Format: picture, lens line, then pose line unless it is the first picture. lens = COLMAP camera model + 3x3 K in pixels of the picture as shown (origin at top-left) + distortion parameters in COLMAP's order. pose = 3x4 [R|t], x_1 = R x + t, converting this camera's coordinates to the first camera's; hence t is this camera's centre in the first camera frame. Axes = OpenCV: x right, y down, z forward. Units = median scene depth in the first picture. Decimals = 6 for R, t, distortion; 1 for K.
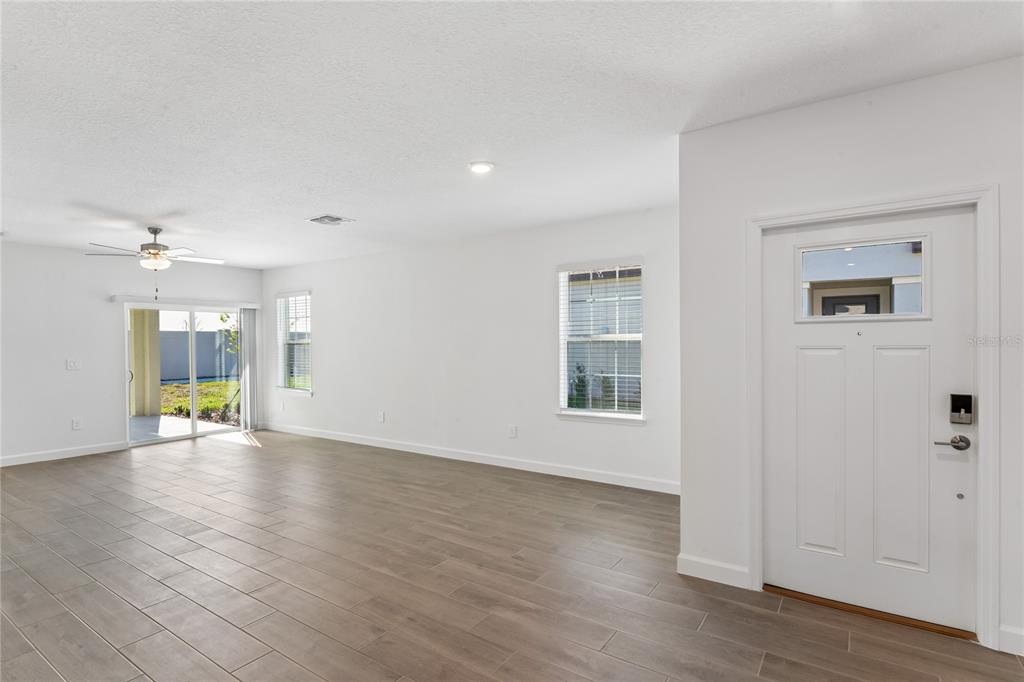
lens RADIAL K [[506.8, 0, 513.3], [0, 506.8, 343.5], [0, 0, 1]] dist [-0.004190, 0.000486]
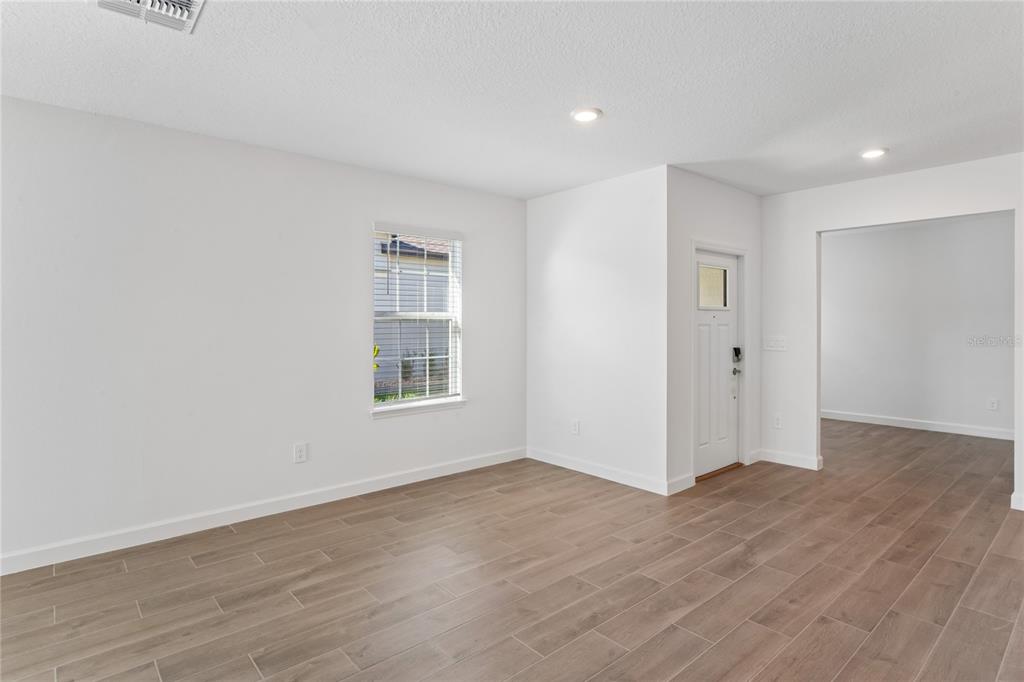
lens RADIAL K [[523.5, 0, 487.8], [0, 523.5, 318.5], [0, 0, 1]] dist [0.000292, -0.003504]
pose [[0.283302, 0.014576, 0.958920, -0.940656], [-0.000318, 0.999886, -0.015105, 0.010123], [-0.959031, 0.003974, 0.283275, 0.893291]]
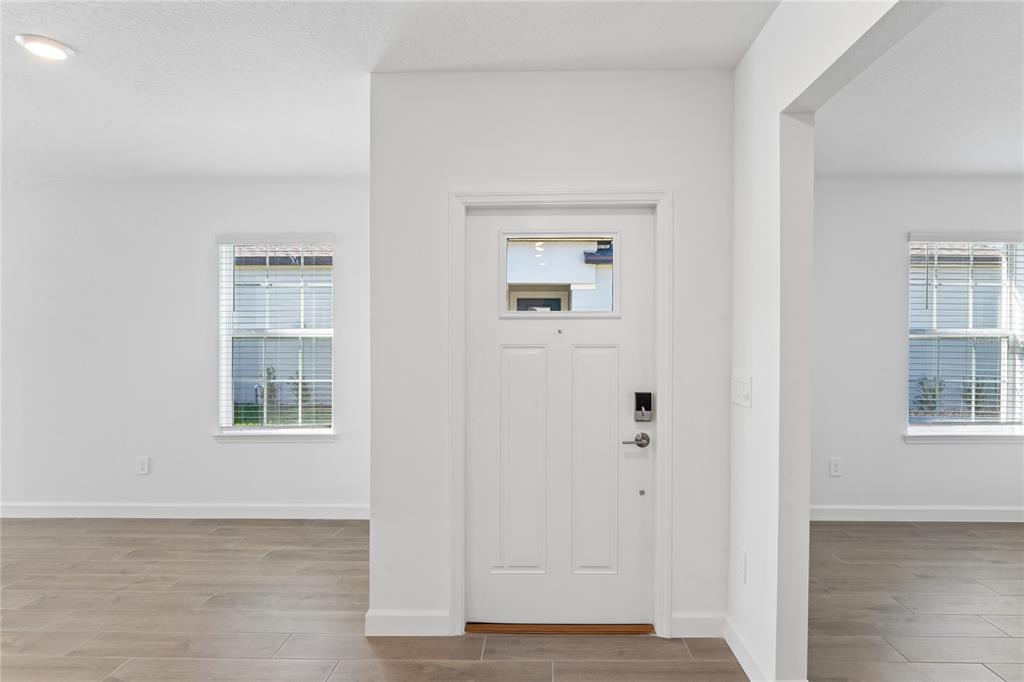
lens RADIAL K [[523.5, 0, 531.0], [0, 523.5, 339.3], [0, 0, 1]] dist [0.000292, -0.003504]
pose [[0.837208, 0.005571, 0.546857, 0.080017], [-0.003950, 0.999984, -0.004139, -0.000354], [-0.546871, 0.001305, 0.837216, 0.158519]]
